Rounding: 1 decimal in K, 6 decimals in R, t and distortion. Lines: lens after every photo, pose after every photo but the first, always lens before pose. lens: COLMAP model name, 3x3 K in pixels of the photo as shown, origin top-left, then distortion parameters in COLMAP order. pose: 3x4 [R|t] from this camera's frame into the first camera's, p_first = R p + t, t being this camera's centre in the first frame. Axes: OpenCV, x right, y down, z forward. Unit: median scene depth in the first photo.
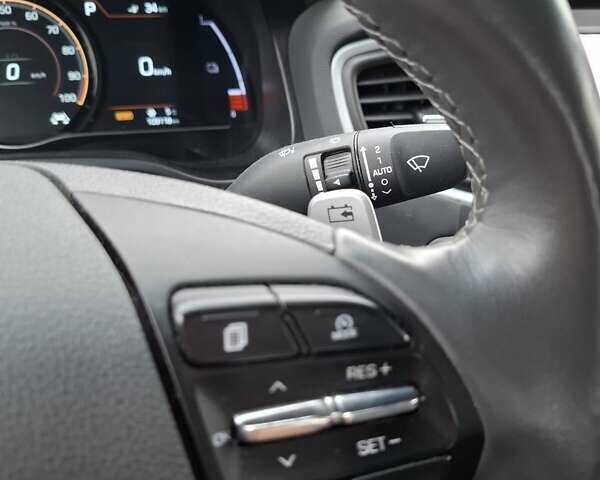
lens RADIAL K [[551.8, 0, 301.7], [0, 551.8, 238.5], [0, 0, 1]] dist [0.063020, 0.000000]
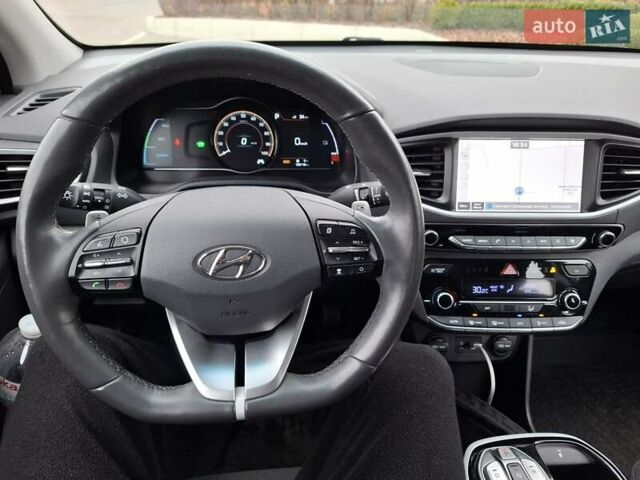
lens RADIAL K [[426.1, 0, 317.8], [0, 426.1, 239.7], [0, 0, 1]] dist [-0.006642, -0.004377]
pose [[0.987194, 0.088112, -0.132985, 0.082568], [-0.085314, 0.995999, 0.026605, 0.050082], [0.134797, -0.014919, 0.990761, -0.785801]]
